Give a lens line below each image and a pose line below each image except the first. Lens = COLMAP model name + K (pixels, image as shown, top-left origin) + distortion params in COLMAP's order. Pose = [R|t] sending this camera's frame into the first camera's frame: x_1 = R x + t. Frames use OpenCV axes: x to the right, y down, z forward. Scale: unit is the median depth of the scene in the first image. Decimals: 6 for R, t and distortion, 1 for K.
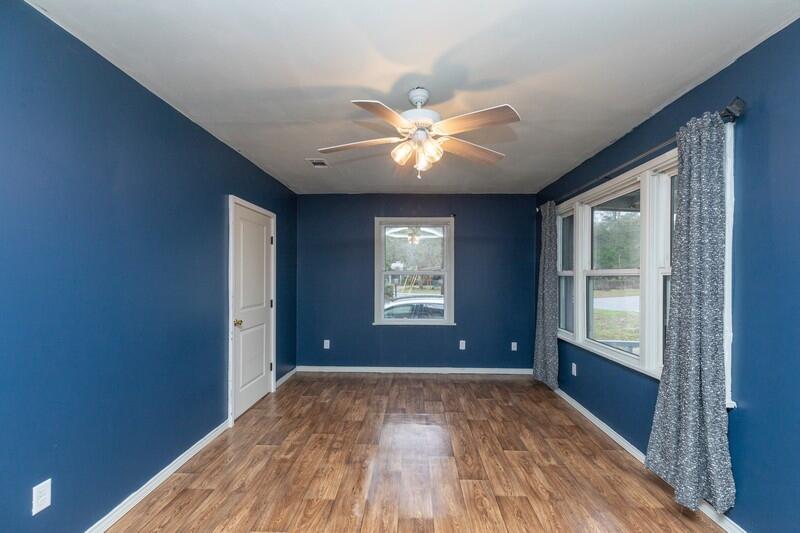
lens RADIAL K [[359.4, 0, 400.1], [0, 359.4, 276.7], [0, 0, 1]] dist [0.033784, -0.031852]
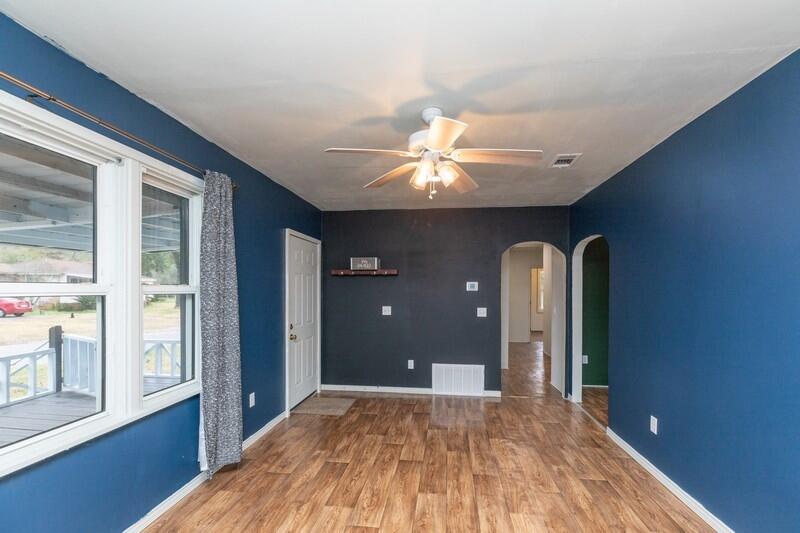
lens RADIAL K [[359.6, 0, 401.5], [0, 359.6, 296.0], [0, 0, 1]] dist [0.002029, 0.000239]
pose [[-0.996010, -0.008422, 0.088842, 0.039856], [-0.006724, 0.999789, 0.019392, -0.022361], [-0.088986, 0.018717, -0.995857, 1.980101]]
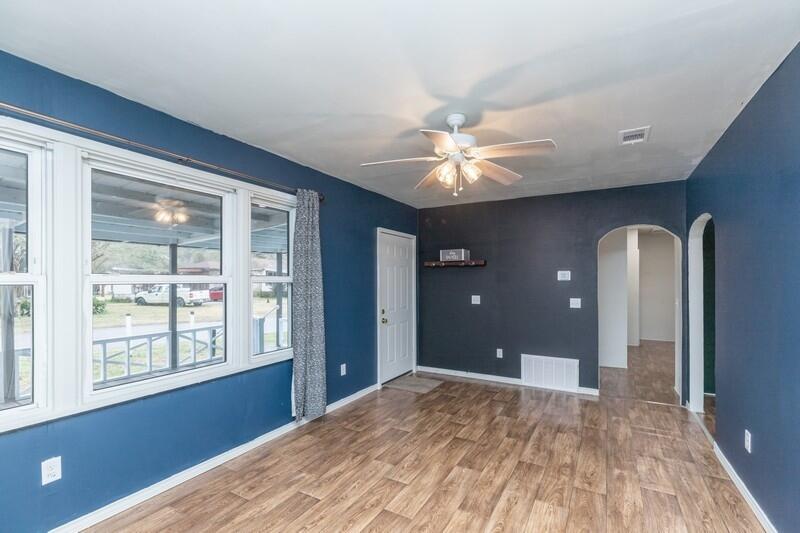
lens RADIAL K [[356.1, 0, 405.1], [0, 356.1, 284.5], [0, 0, 1]] dist [0.000696, 0.000099]
pose [[-0.889127, -0.008403, 0.457583, -0.302105], [-0.002282, 0.999900, 0.013928, -0.017122], [-0.457654, 0.011340, -0.889058, 2.013788]]
